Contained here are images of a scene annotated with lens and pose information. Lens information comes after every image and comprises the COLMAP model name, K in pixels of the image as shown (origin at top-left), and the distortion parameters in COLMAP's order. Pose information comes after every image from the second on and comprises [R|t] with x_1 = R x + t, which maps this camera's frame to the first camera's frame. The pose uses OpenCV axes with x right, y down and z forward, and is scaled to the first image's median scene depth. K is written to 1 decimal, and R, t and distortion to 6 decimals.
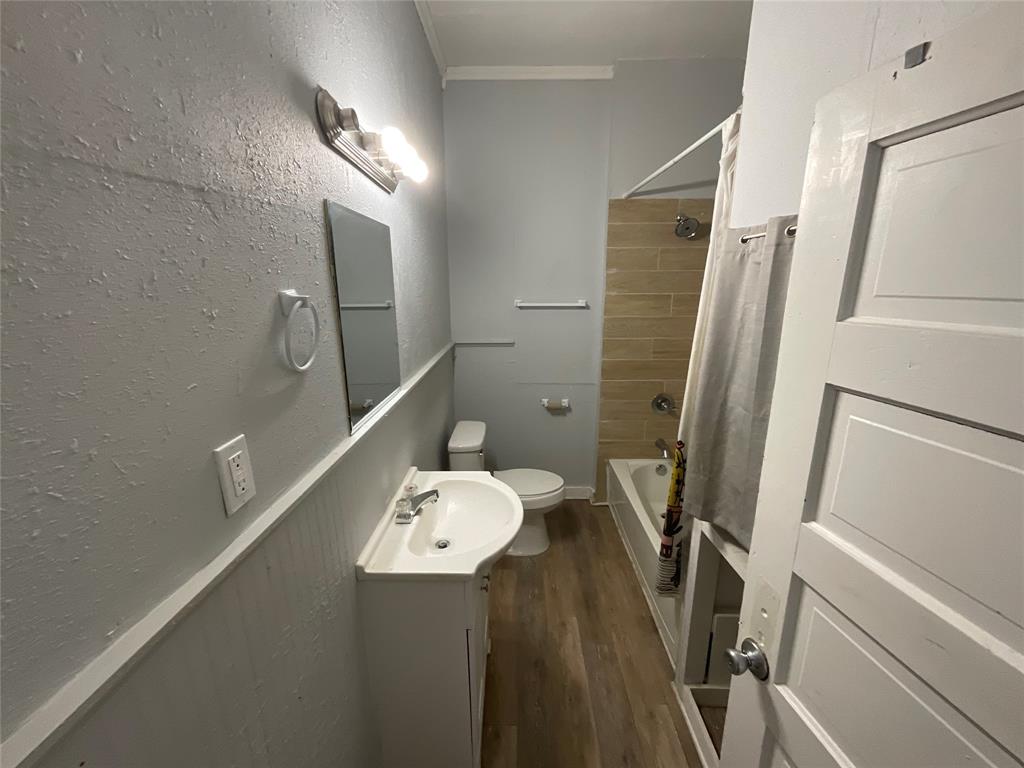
lens RADIAL K [[412.7, 0, 513.0], [0, 412.7, 383.1], [0, 0, 1]] dist [-0.005879, -0.000780]
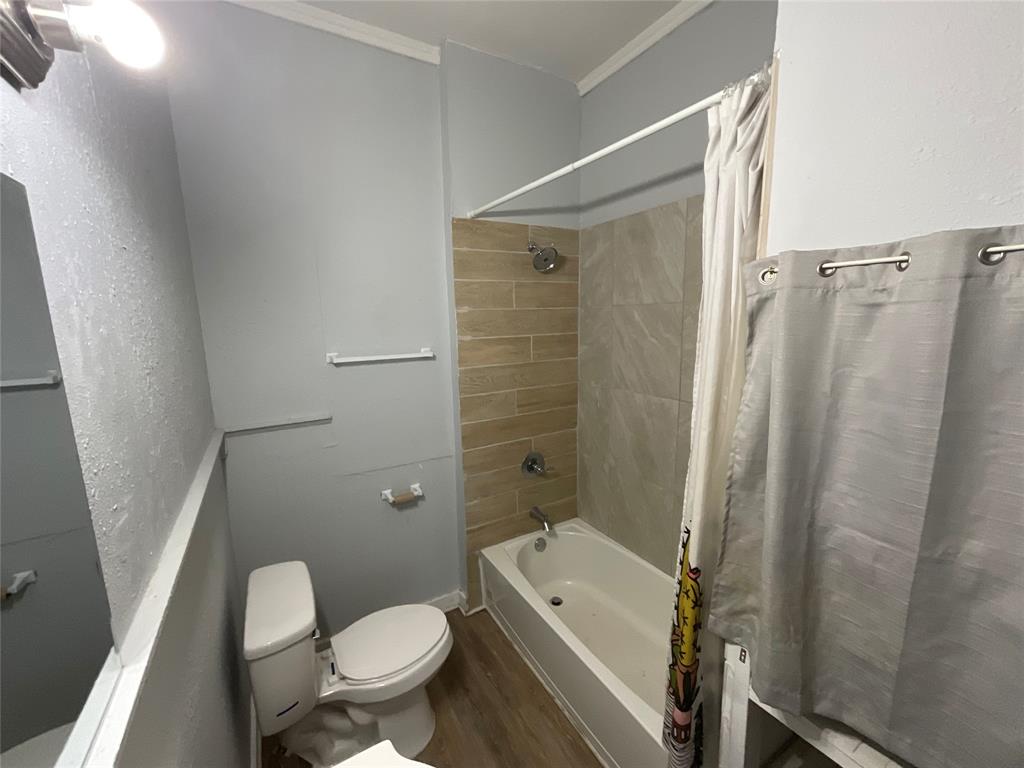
lens RADIAL K [[412.7, 0, 511.1], [0, 412.7, 382.5], [0, 0, 1]] dist [-0.005879, -0.000780]
pose [[0.858326, -0.098702, 0.503522, -0.083531], [0.138238, 0.989522, -0.041678, -0.093206], [-0.494133, 0.105379, 0.862976, 0.308355]]
